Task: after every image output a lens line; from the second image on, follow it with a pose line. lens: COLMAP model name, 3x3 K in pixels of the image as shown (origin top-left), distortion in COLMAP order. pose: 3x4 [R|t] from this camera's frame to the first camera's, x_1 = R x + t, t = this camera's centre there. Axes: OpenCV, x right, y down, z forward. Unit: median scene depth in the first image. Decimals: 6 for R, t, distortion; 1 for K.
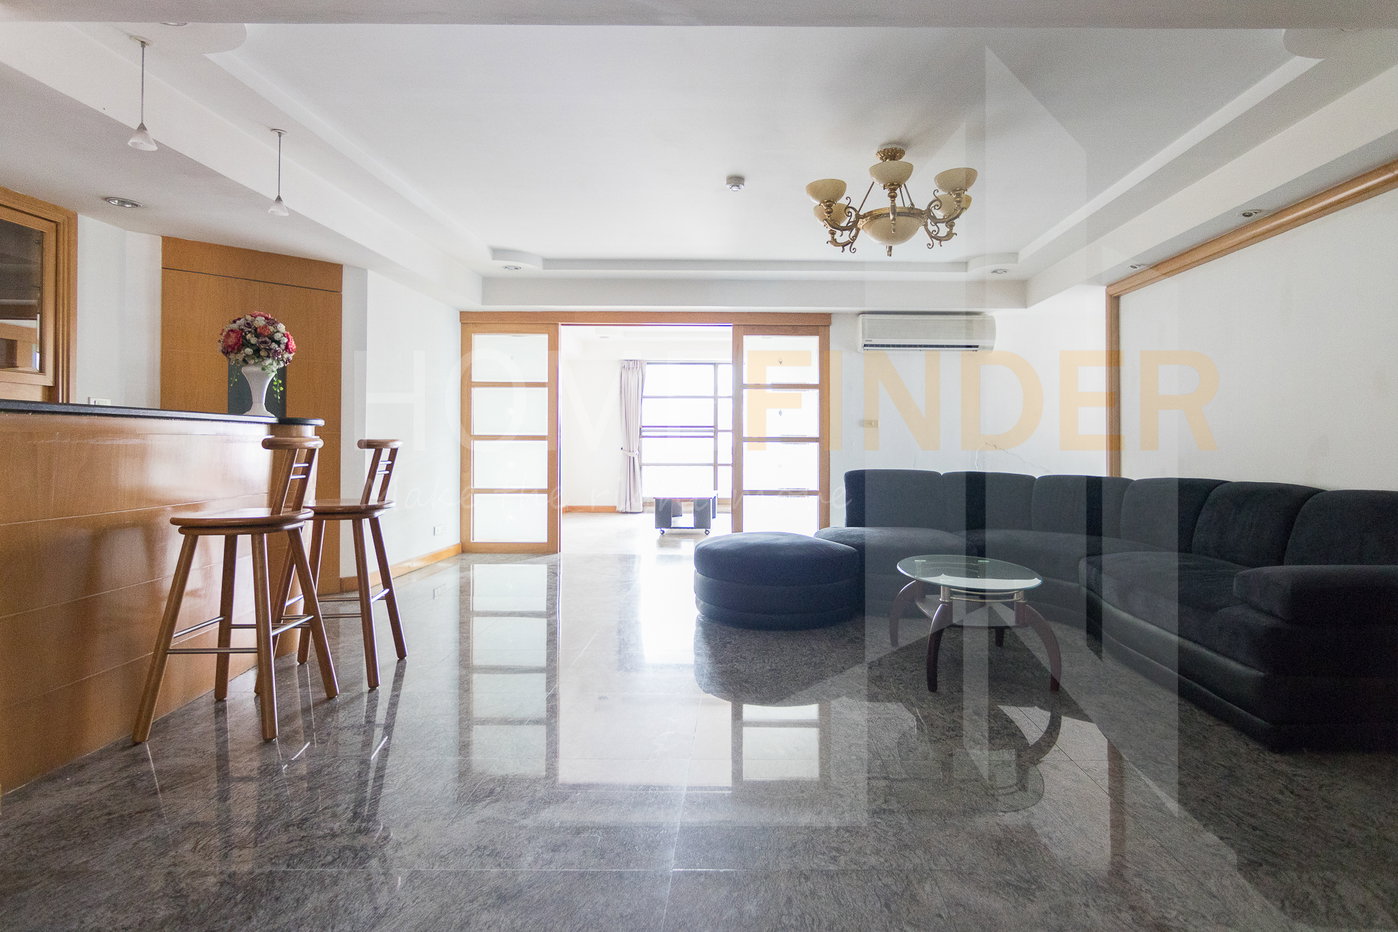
lens RADIAL K [[748.0, 0, 702.5], [0, 748.0, 447.2], [0, 0, 1]] dist [-0.001111, -0.000831]
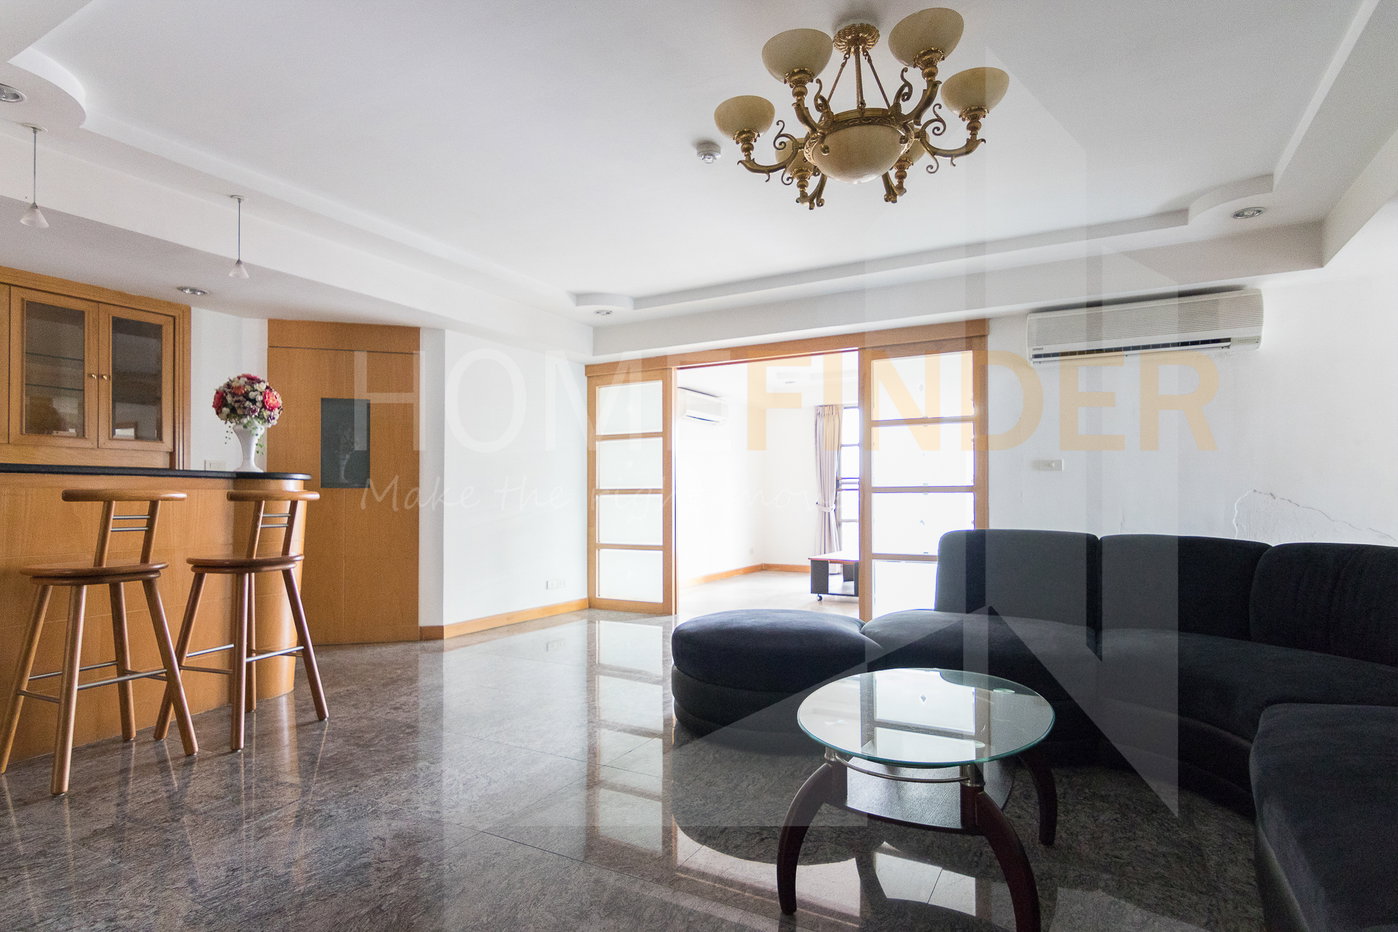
lens RADIAL K [[709.8, 0, 699.1], [0, 709.8, 507.5], [0, 0, 1]] dist [-0.000041, 0.000901]
pose [[0.875241, -0.002721, -0.483680, 0.282620], [0.004447, 0.999987, 0.002420, 0.006247], [0.483667, -0.004269, 0.875241, 0.262972]]
